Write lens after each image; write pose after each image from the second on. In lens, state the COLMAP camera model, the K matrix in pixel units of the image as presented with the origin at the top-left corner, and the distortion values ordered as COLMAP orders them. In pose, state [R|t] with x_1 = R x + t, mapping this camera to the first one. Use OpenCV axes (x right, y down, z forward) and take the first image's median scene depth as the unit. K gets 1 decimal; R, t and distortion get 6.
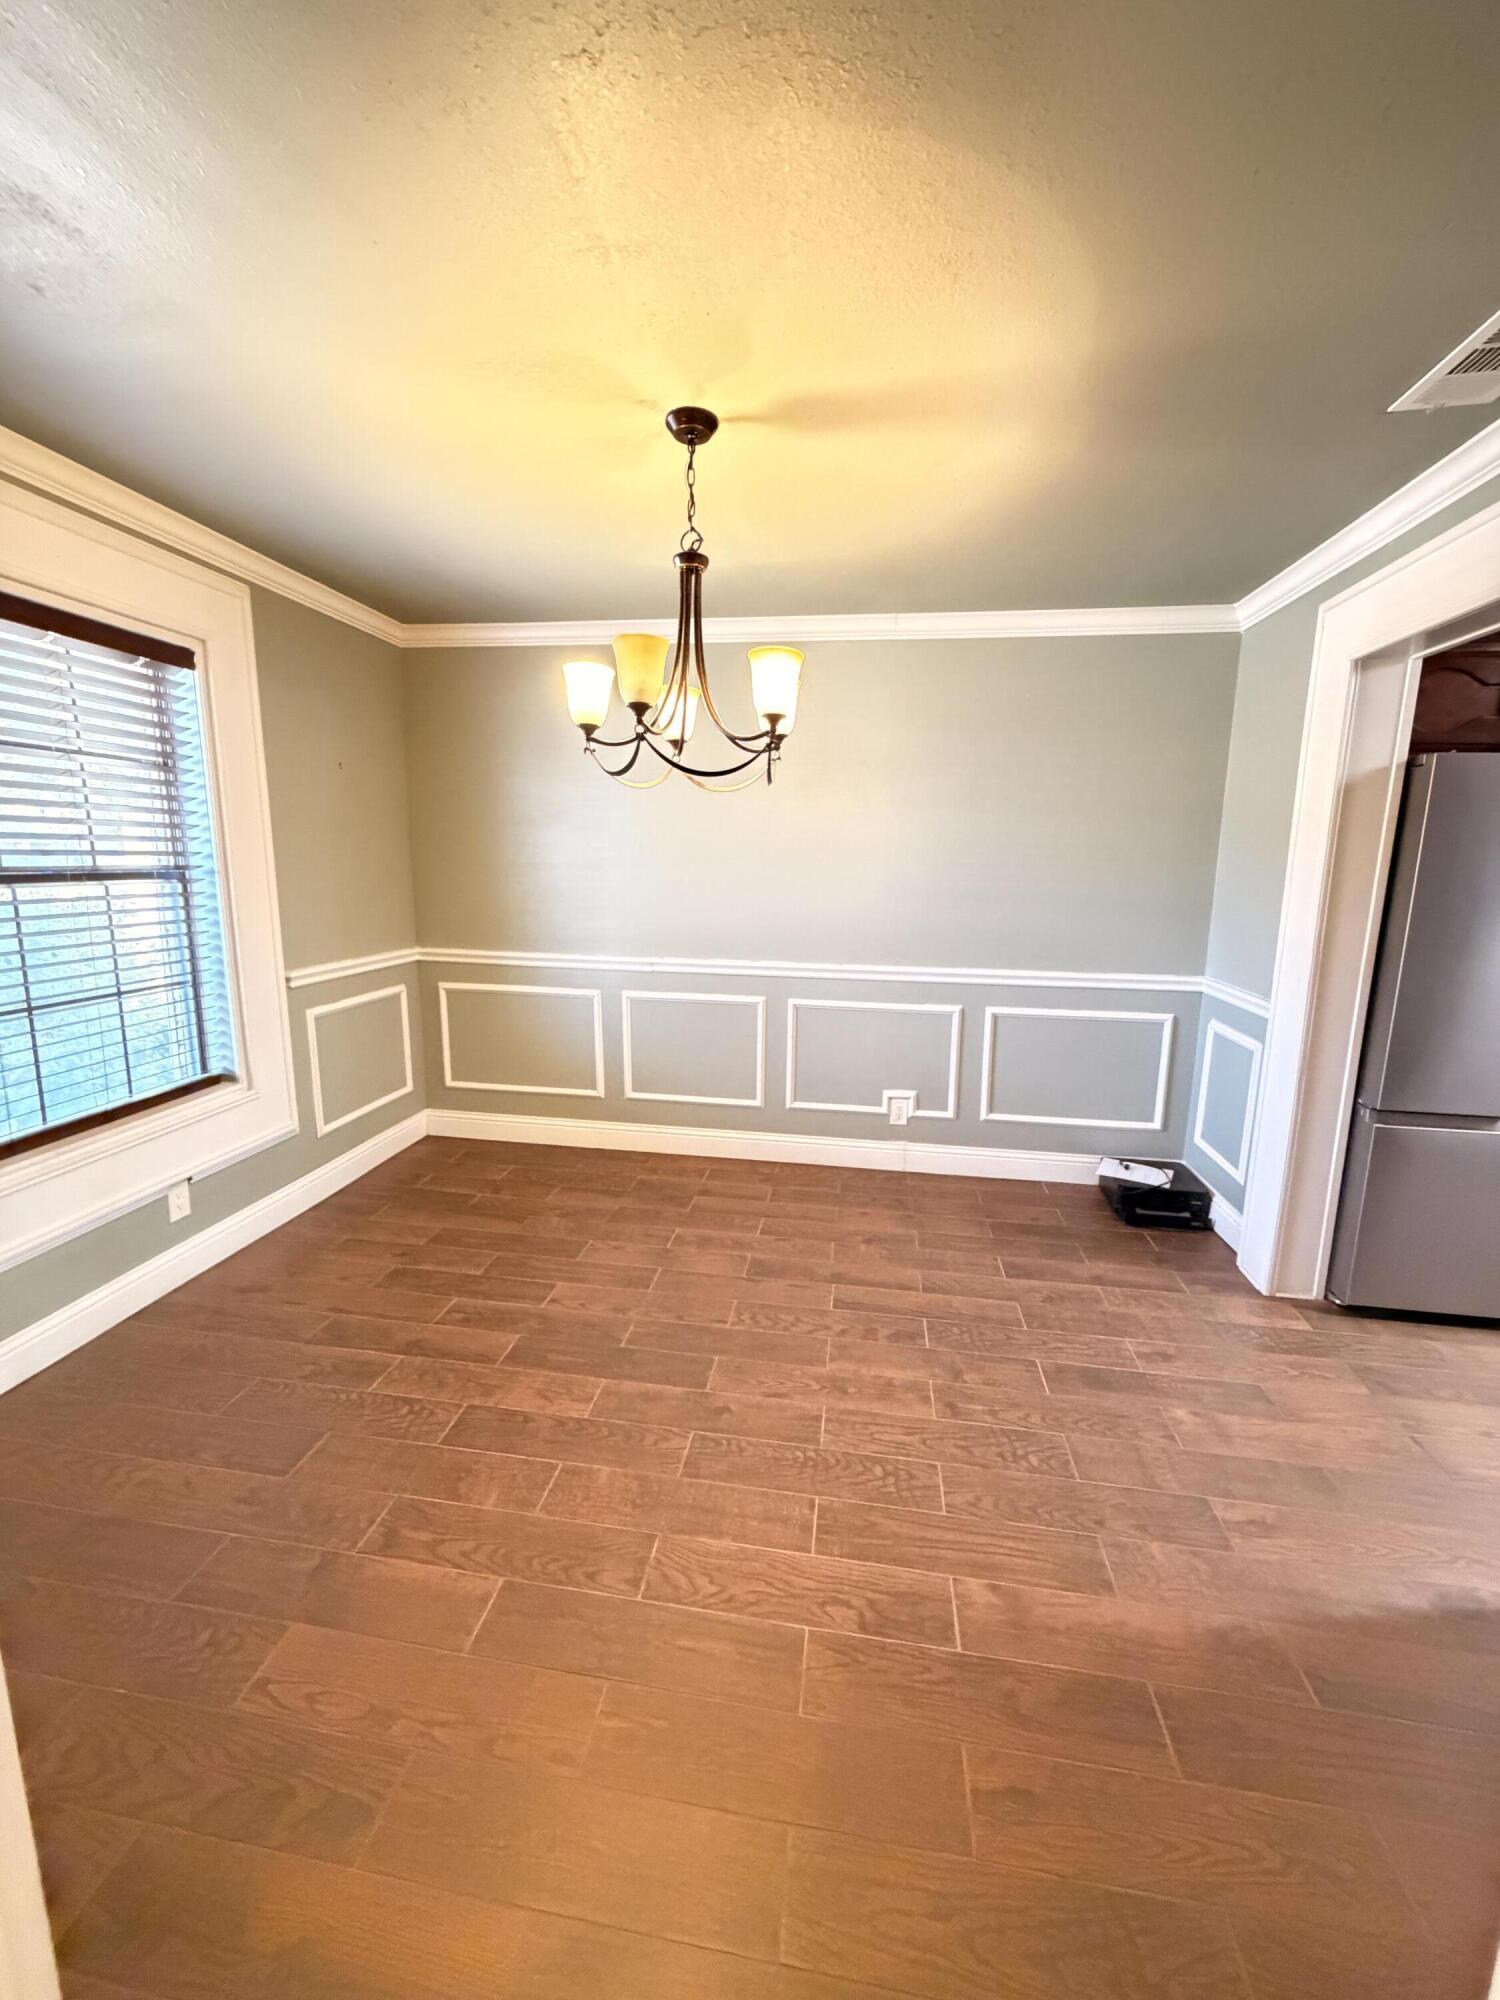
lens RADIAL K [[794.9, 0, 752.3], [0, 794.9, 993.1], [0, 0, 1]] dist [0.000043, 0.000096]
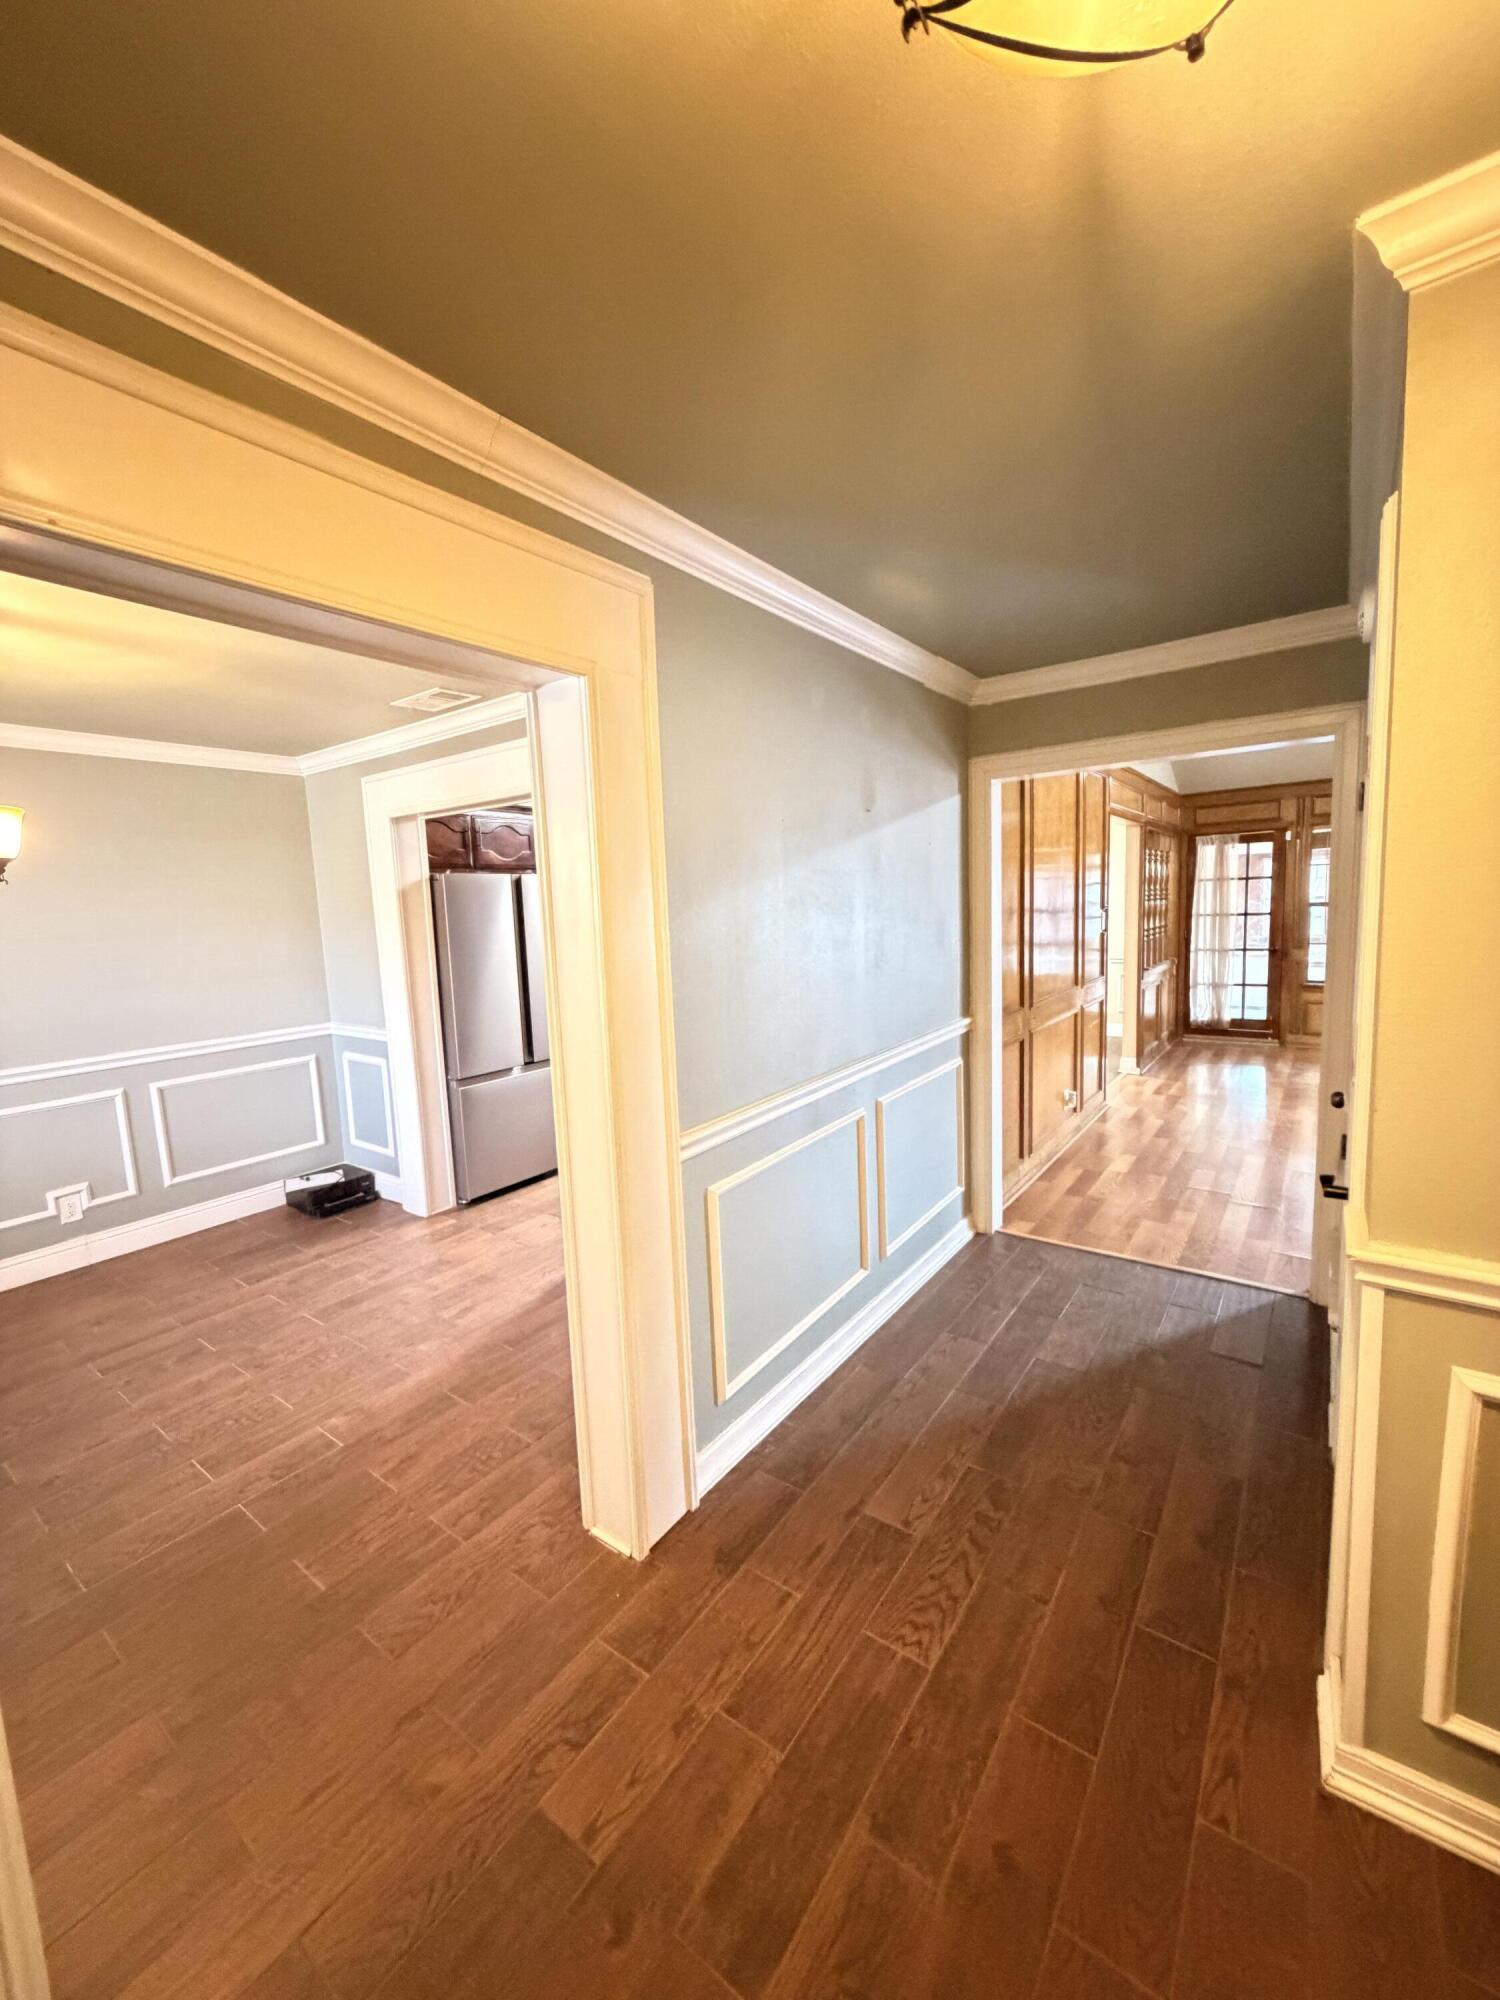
lens RADIAL K [[798.2, 0, 750.0], [0, 798.2, 1000.0], [0, 0, 1]] dist [0.000782, 0.000062]
pose [[0.462778, -0.141509, 0.875107, -0.319052], [0.196219, 0.979042, 0.054551, 0.008241], [-0.864485, 0.146468, 0.480845, -0.308140]]
